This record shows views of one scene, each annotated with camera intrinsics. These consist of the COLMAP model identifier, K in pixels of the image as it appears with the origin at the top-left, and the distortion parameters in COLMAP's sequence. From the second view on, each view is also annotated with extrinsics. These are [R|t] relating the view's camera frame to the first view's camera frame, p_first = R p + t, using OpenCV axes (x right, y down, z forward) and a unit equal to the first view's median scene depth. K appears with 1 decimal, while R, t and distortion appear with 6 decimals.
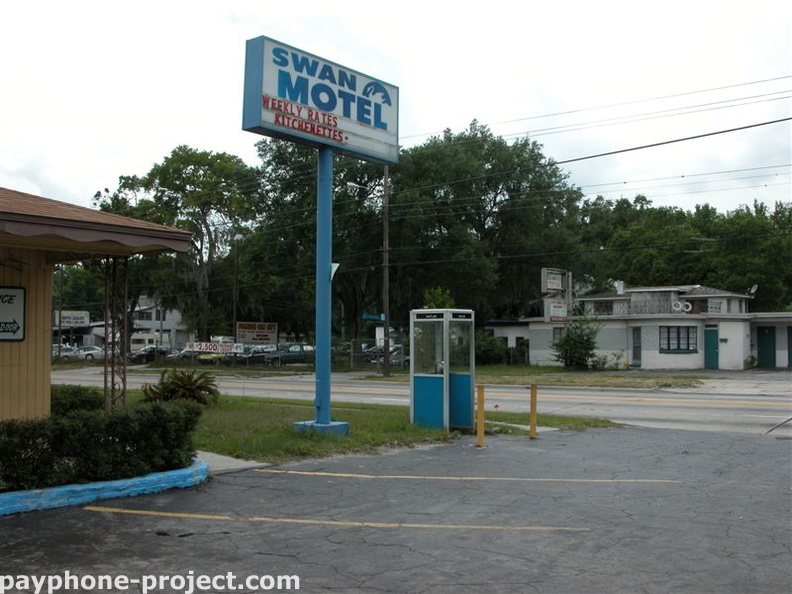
lens RADIAL K [[857.1, 0, 431.9], [0, 857.1, 299.4], [0, 0, 1]] dist [-0.131644, 0.000000]
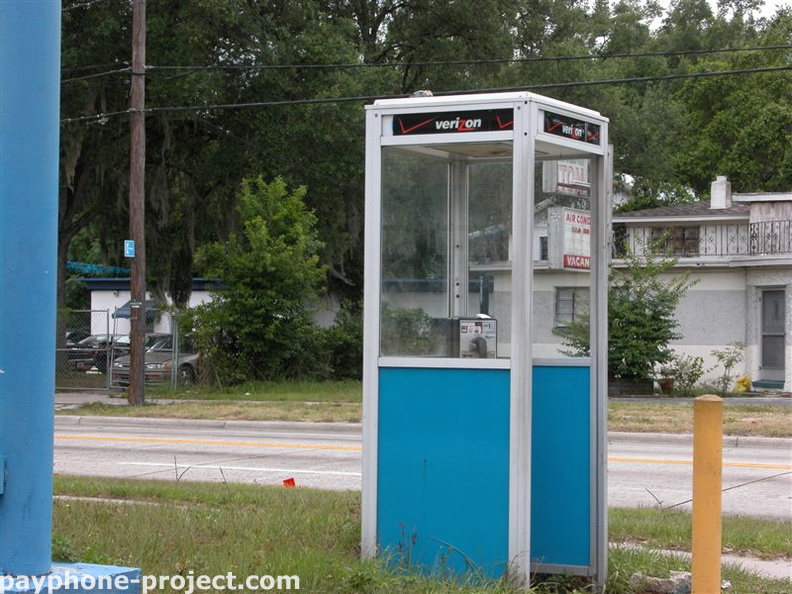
lens RADIAL K [[1748.0, 0, 402.2], [0, 1748.0, 299.2], [0, 0, 1]] dist [-0.064373, 0.000000]
pose [[0.991846, 0.014921, 0.126564, -0.080360], [-0.017426, 0.999673, 0.018707, 0.061967], [-0.126243, -0.020760, 0.991782, 0.513163]]
